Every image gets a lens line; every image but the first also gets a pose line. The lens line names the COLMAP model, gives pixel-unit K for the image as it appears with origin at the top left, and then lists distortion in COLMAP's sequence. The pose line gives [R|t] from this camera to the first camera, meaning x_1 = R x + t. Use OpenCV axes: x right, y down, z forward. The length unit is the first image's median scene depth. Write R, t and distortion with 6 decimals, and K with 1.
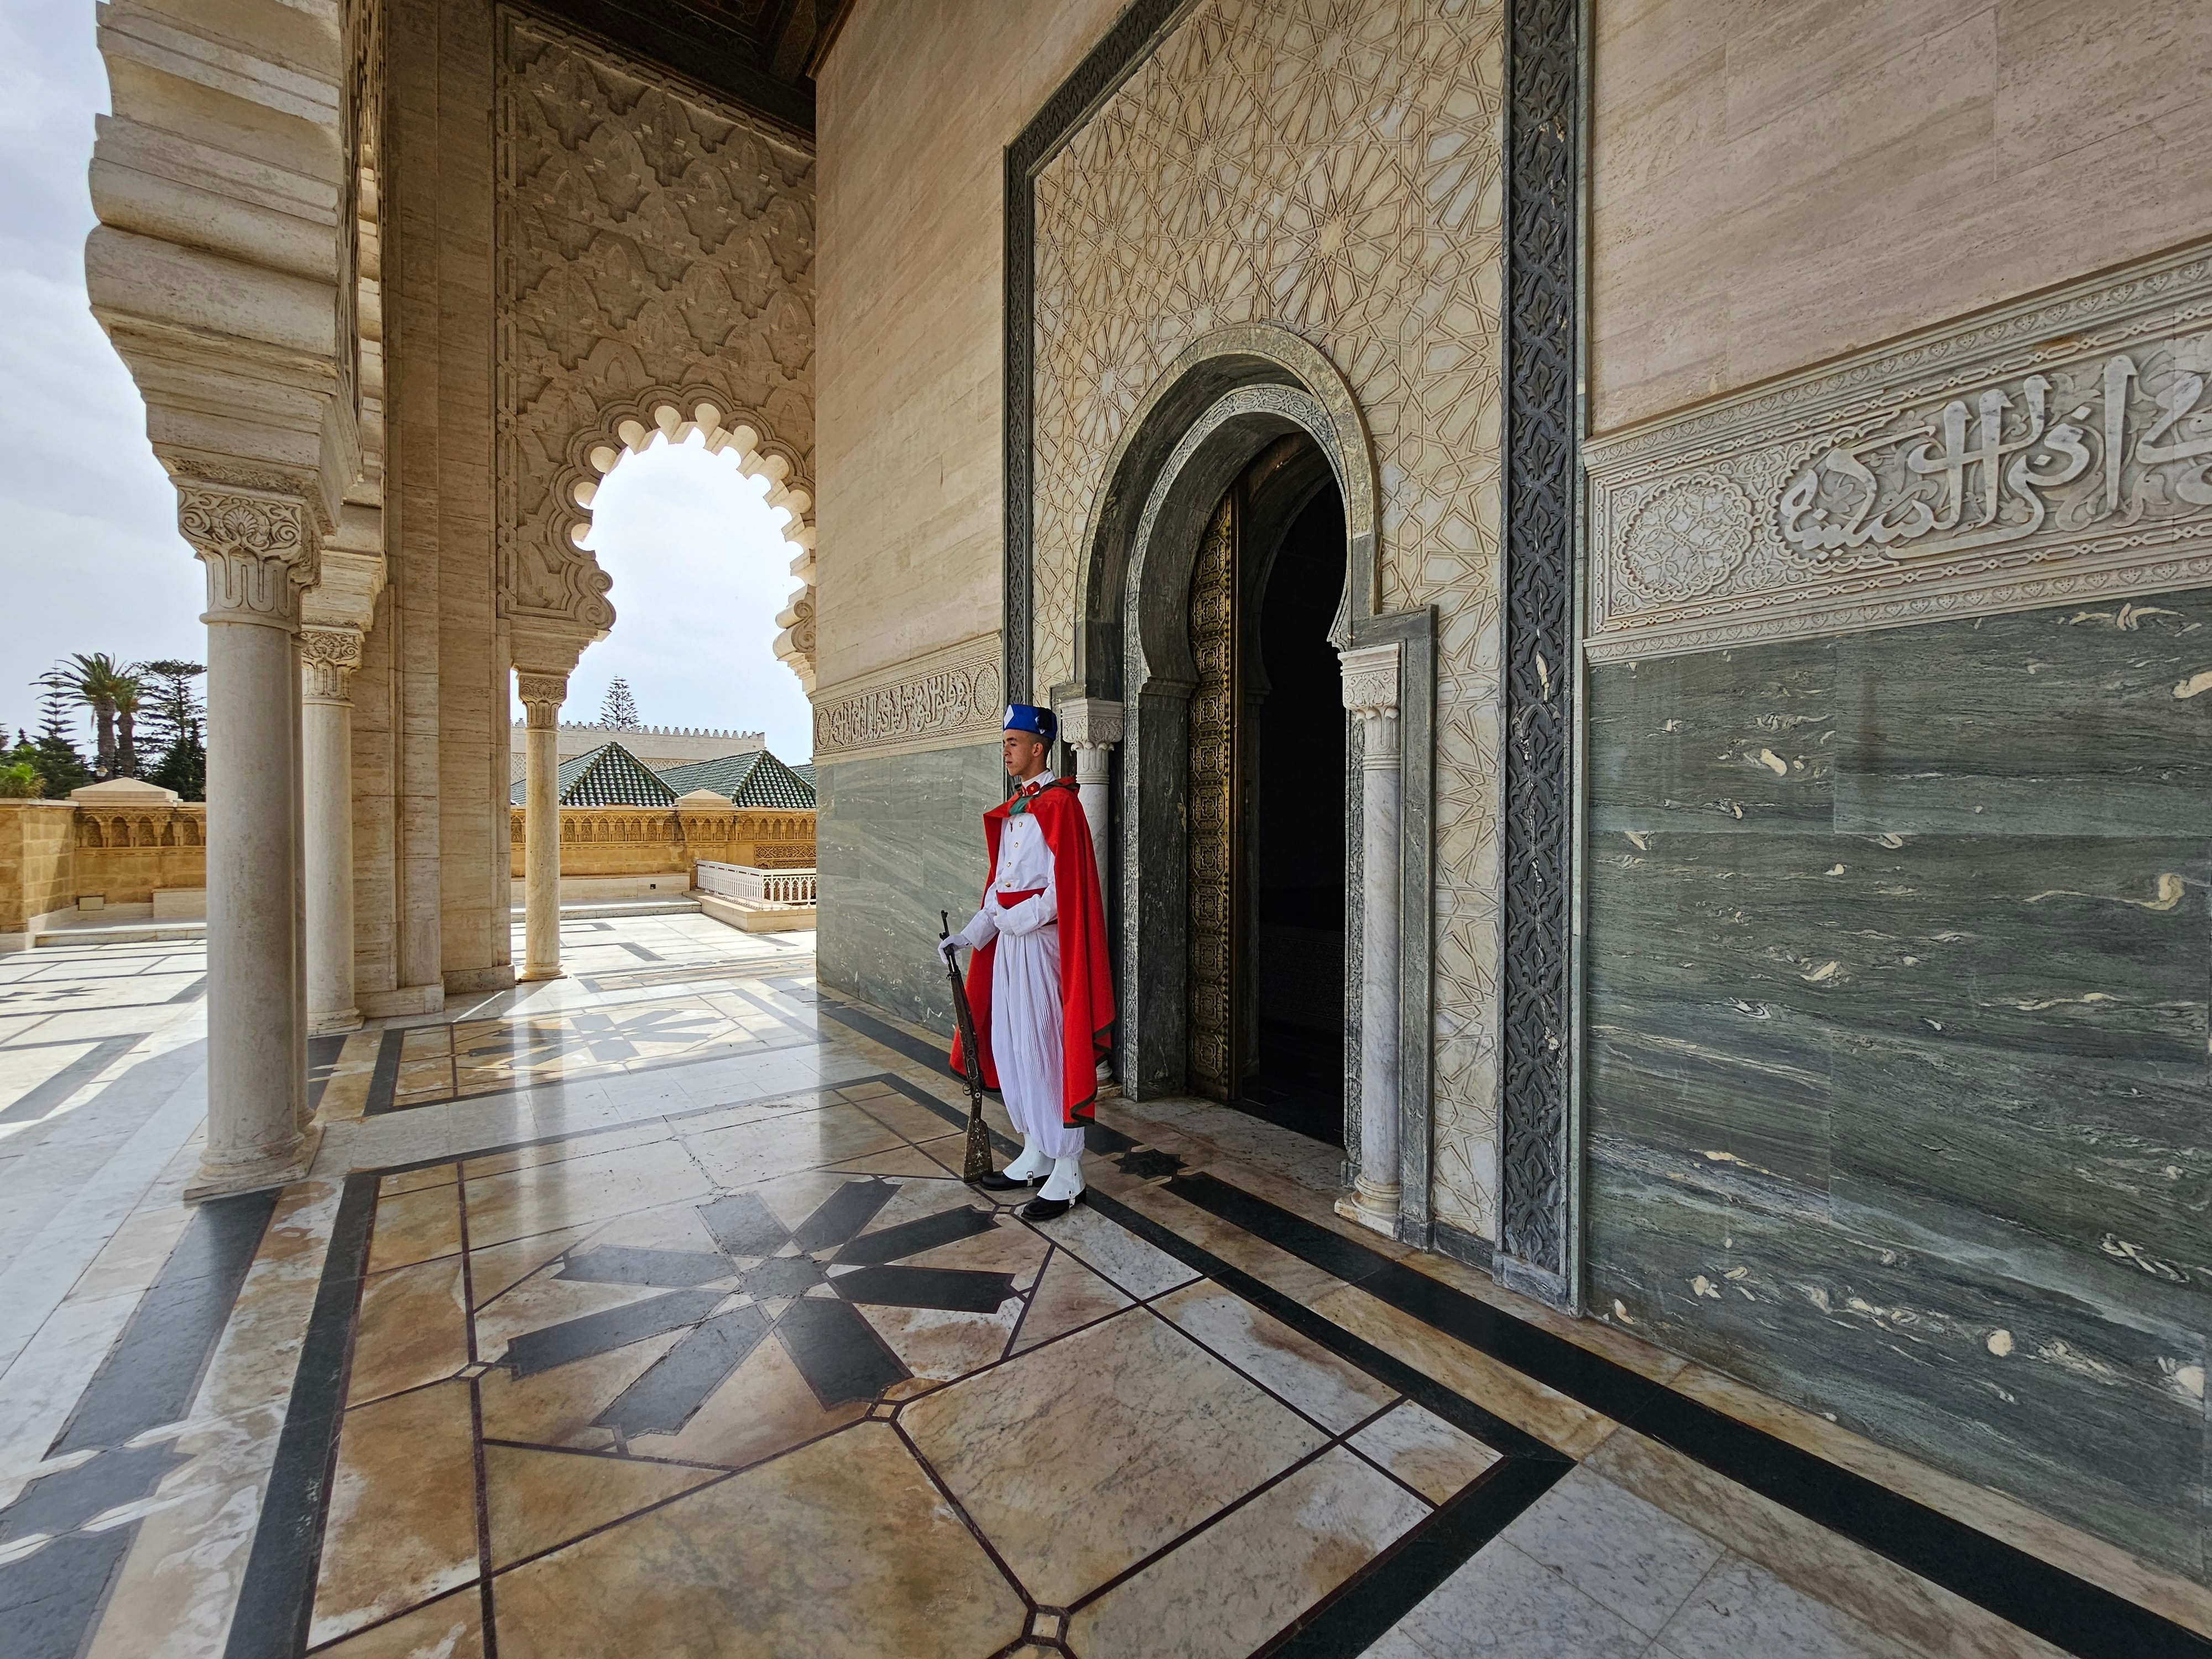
lens RADIAL K [[902.7, 0, 1100.1], [0, 902.7, 824.7], [0, 0, 1]] dist [0.000619, 0.000307]
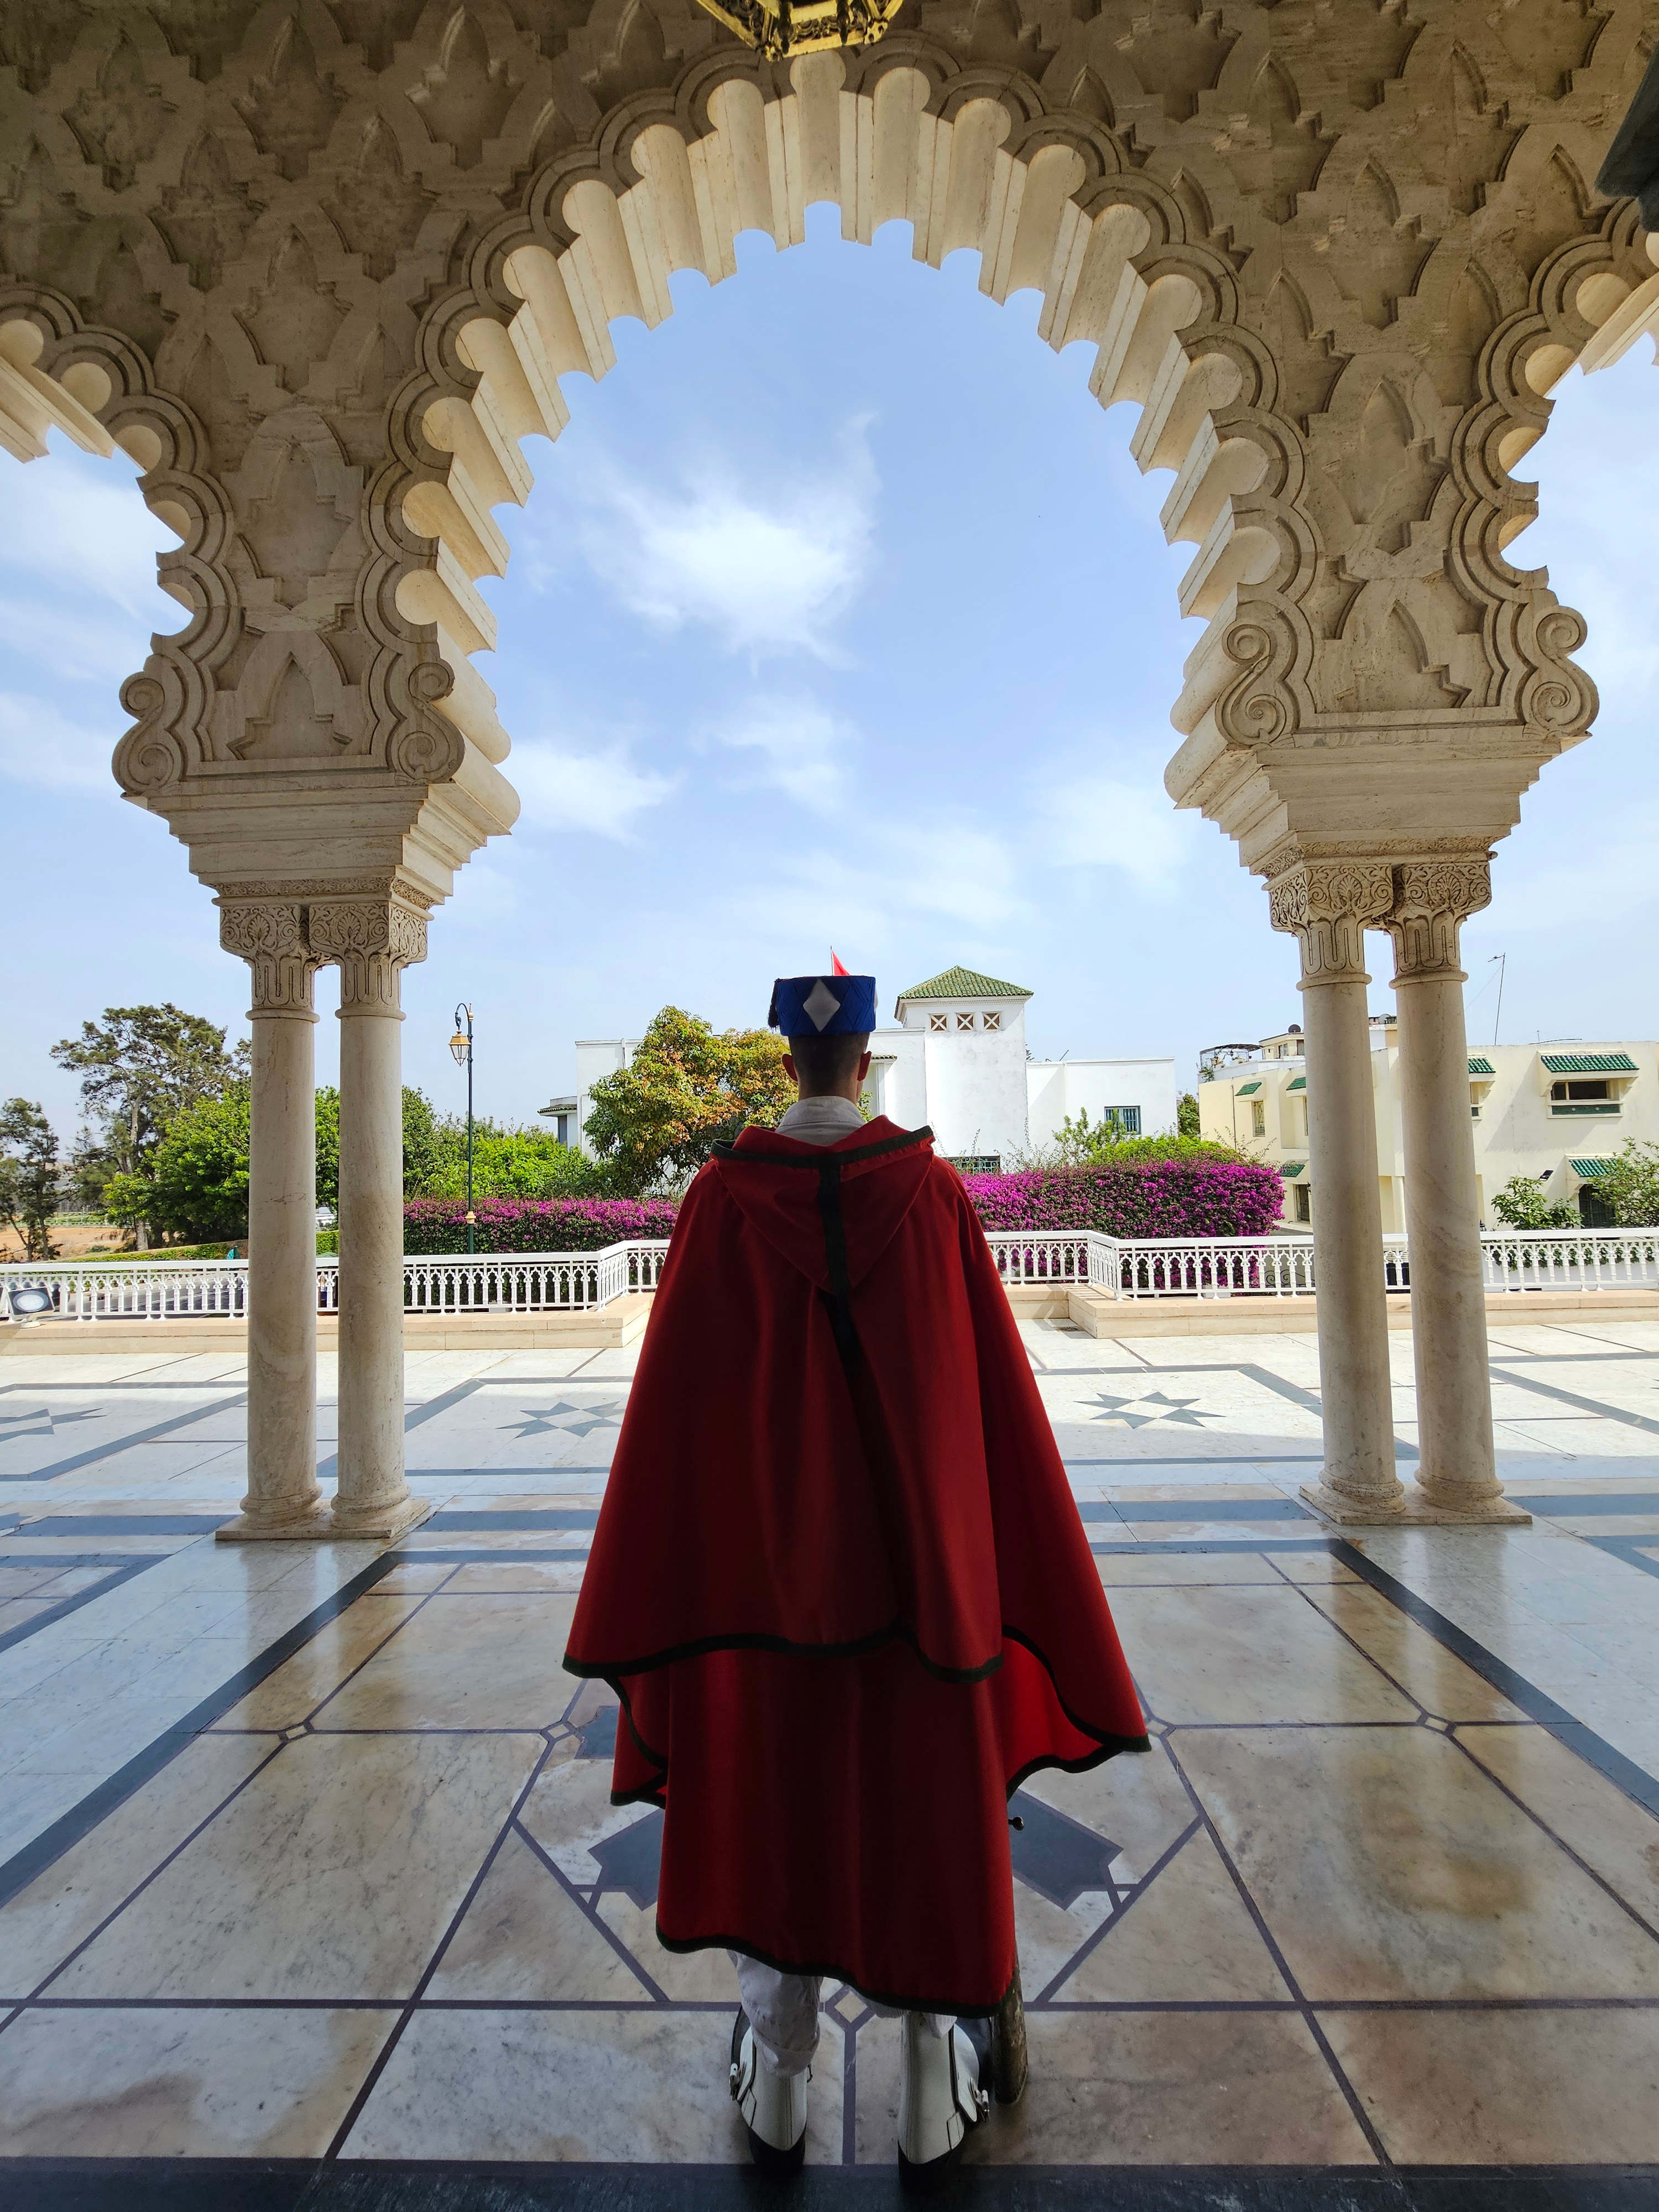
lens RADIAL K [[902.7, 0, 816.6], [0, 902.7, 1109.8], [0, 0, 1]] dist [0.000619, 0.000307]
pose [[-0.623079, -0.023266, -0.781813, 0.369345], [0.024503, 0.998486, -0.049242, -0.041917], [0.781775, -0.049838, -0.621565, 1.626464]]
